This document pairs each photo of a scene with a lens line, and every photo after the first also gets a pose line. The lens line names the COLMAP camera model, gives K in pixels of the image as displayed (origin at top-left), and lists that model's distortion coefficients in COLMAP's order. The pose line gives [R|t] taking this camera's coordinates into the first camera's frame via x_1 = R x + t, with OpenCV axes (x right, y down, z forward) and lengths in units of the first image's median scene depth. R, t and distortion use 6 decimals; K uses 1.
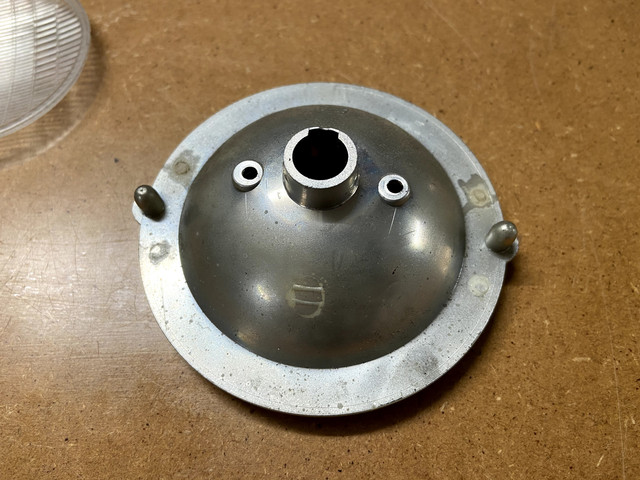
lens RADIAL K [[501.8, 0, 320.0], [0, 501.8, 240.0], [0, 0, 1]] dist [0.134680, -0.209924]
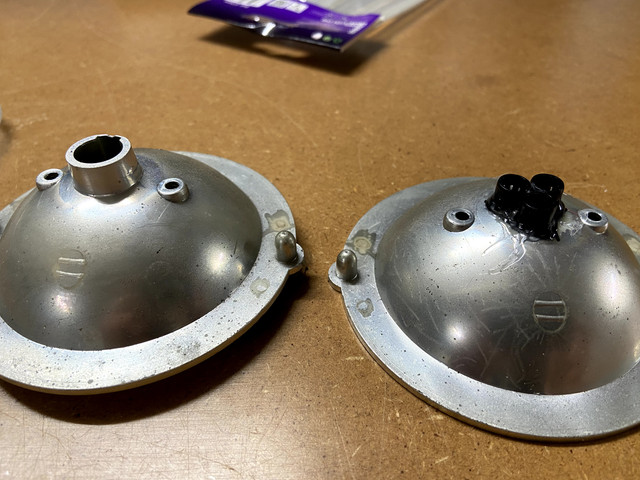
lens RADIAL K [[501.8, 0, 320.0], [0, 501.8, 240.0], [0, 0, 1]] dist [0.134680, -0.209924]
pose [[0.999714, 0.010838, -0.021300, 0.362979], [-0.018013, 0.927431, -0.373559, 0.310245], [0.015705, 0.373836, 0.927362, -0.026910]]
